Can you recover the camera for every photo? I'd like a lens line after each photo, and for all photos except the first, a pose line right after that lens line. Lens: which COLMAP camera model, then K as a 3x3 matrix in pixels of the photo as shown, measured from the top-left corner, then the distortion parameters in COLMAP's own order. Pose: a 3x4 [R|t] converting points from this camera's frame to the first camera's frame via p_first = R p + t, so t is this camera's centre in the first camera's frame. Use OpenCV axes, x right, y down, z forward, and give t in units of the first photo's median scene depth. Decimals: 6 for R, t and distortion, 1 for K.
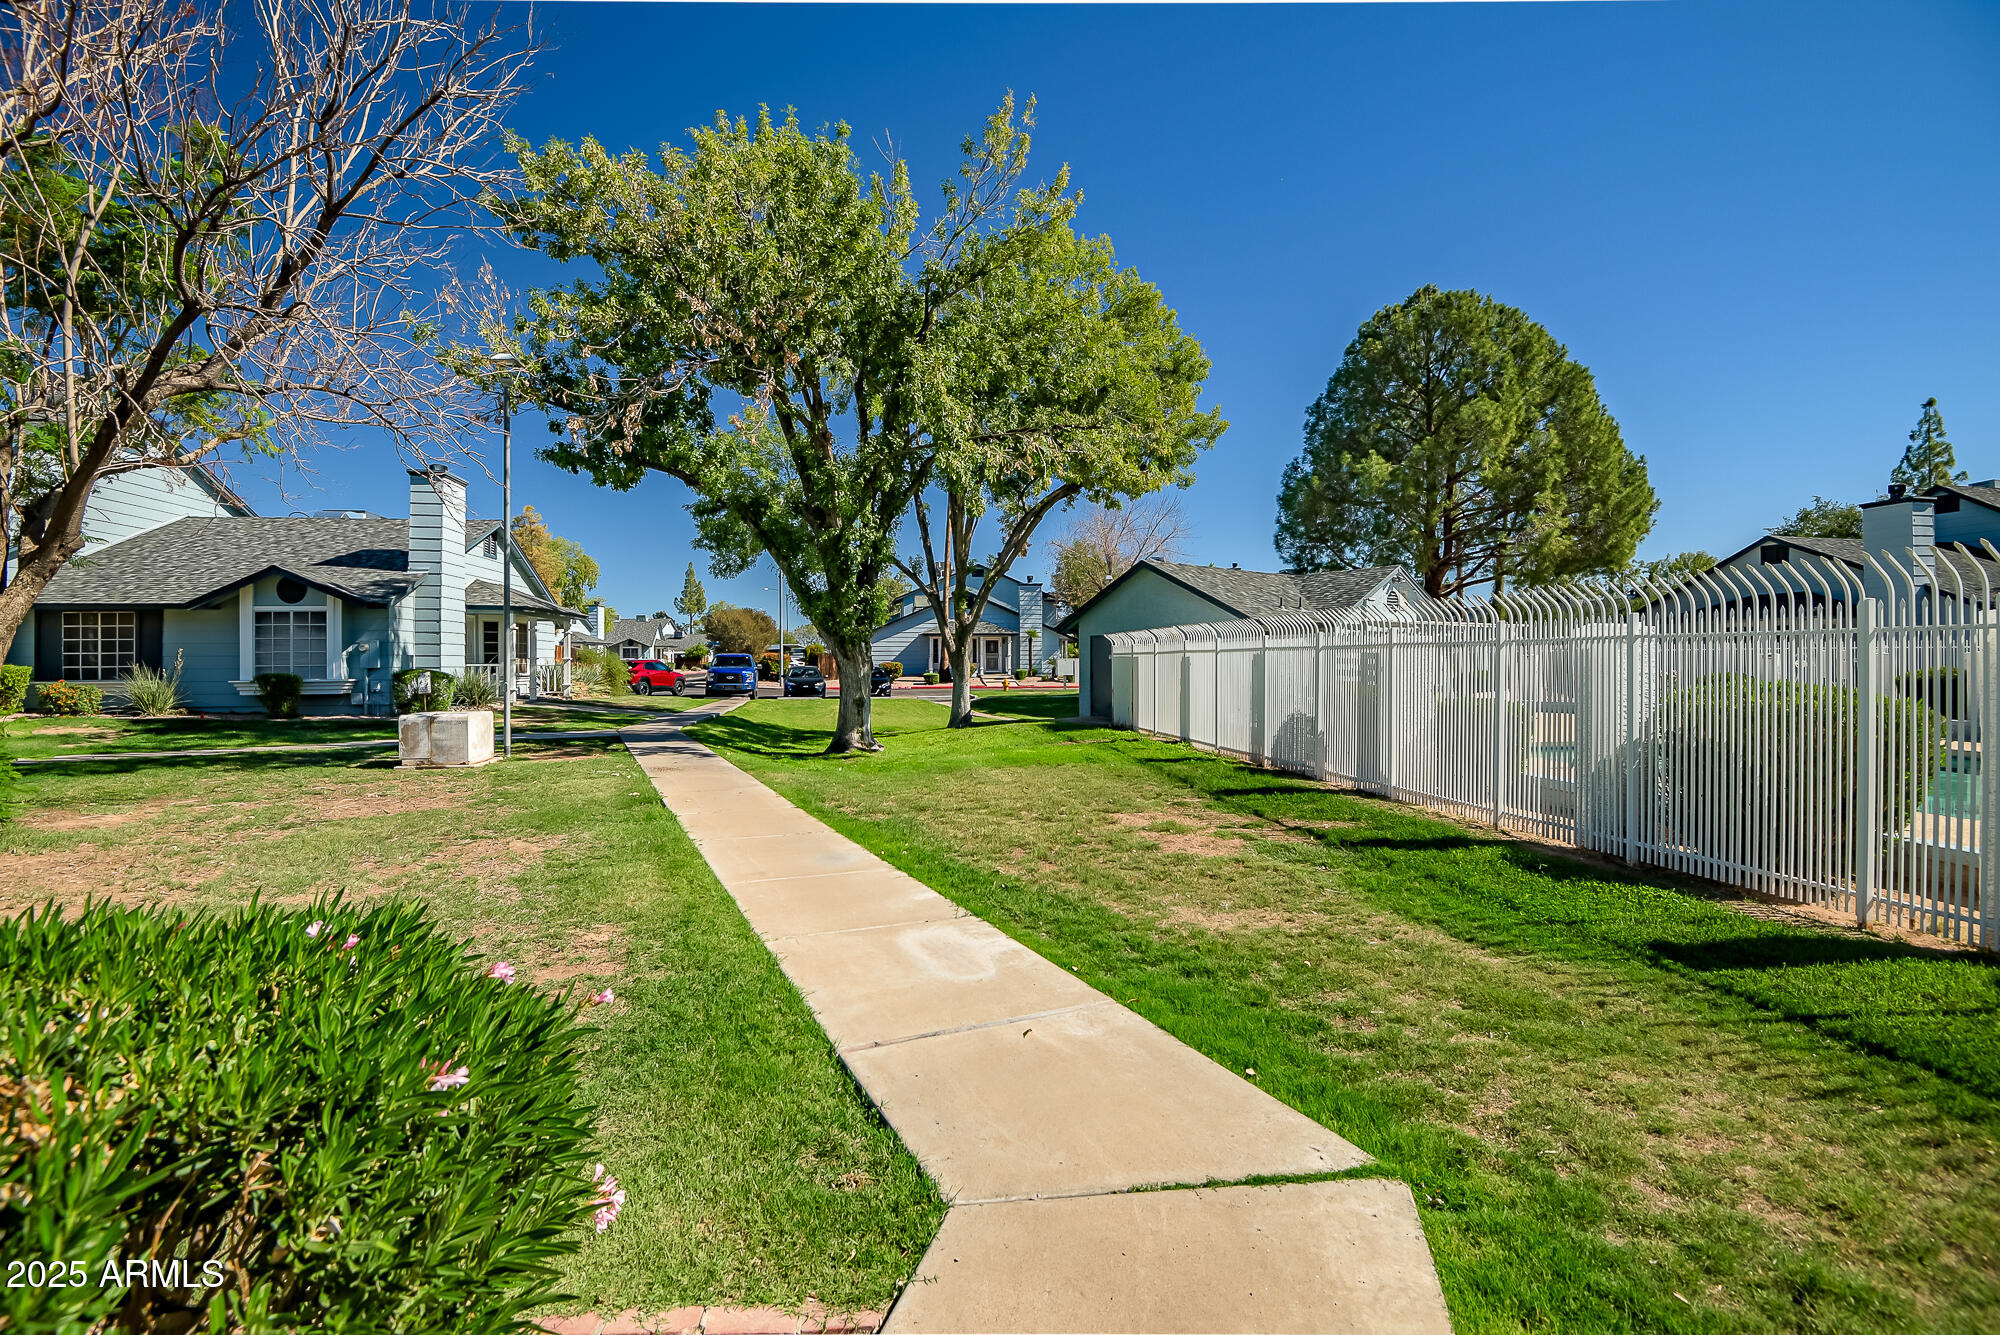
lens RADIAL K [[910.9, 0, 1002.5], [0, 910.9, 660.0], [0, 0, 1]] dist [0.020953, -0.019684]
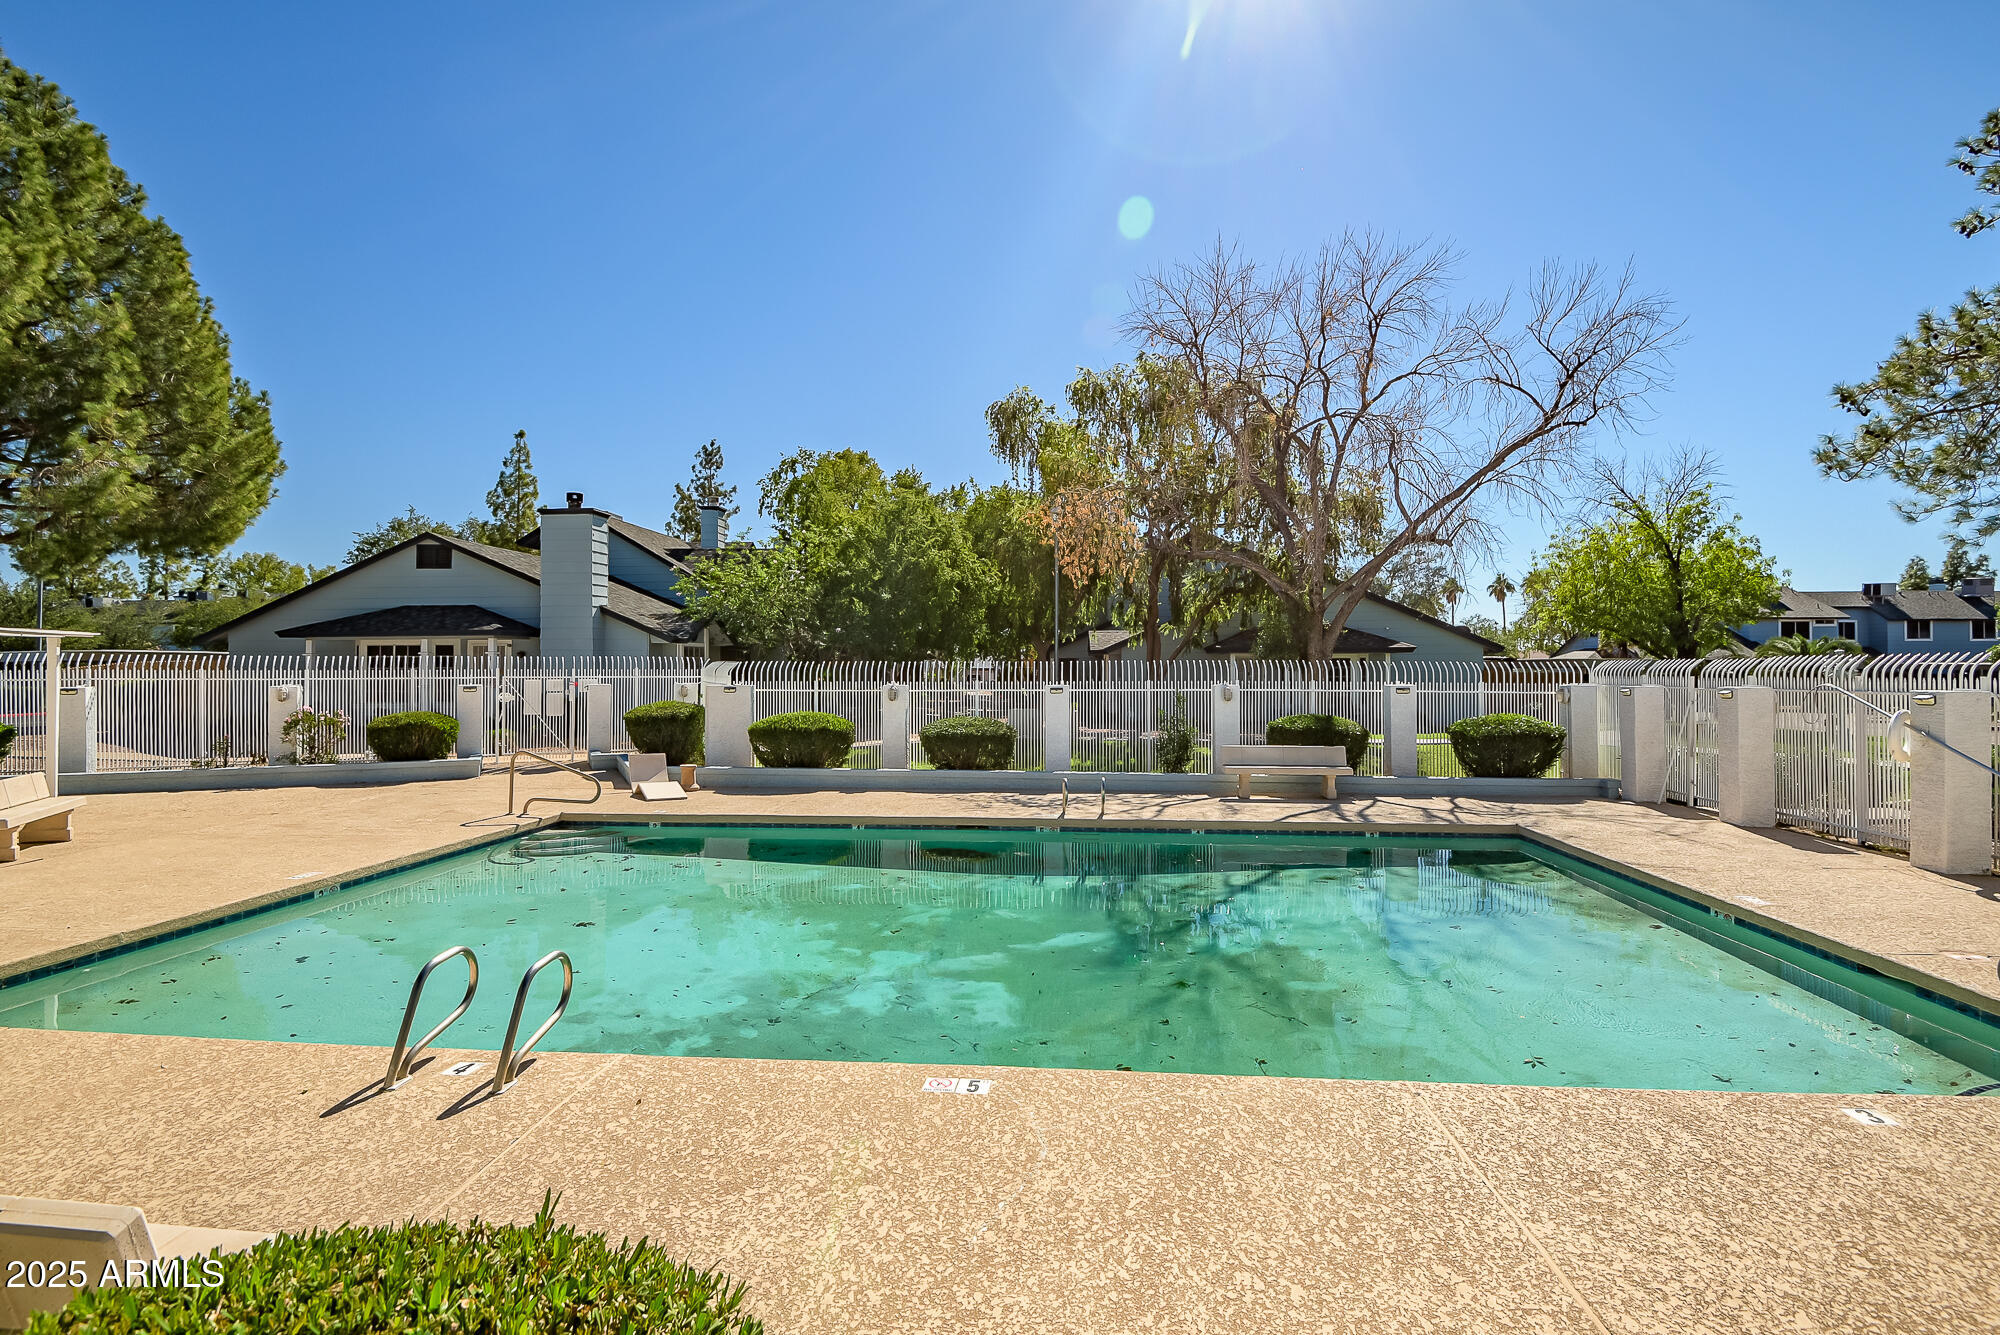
lens RADIAL K [[910.9, 0, 1002.5], [0, 910.9, 660.0], [0, 0, 1]] dist [0.020953, -0.019684]
pose [[0.219016, 0.011176, 0.975657, 0.141718], [-0.000764, 0.999936, -0.011282, -0.012121], [-0.975721, 0.001725, 0.219010, 0.292899]]
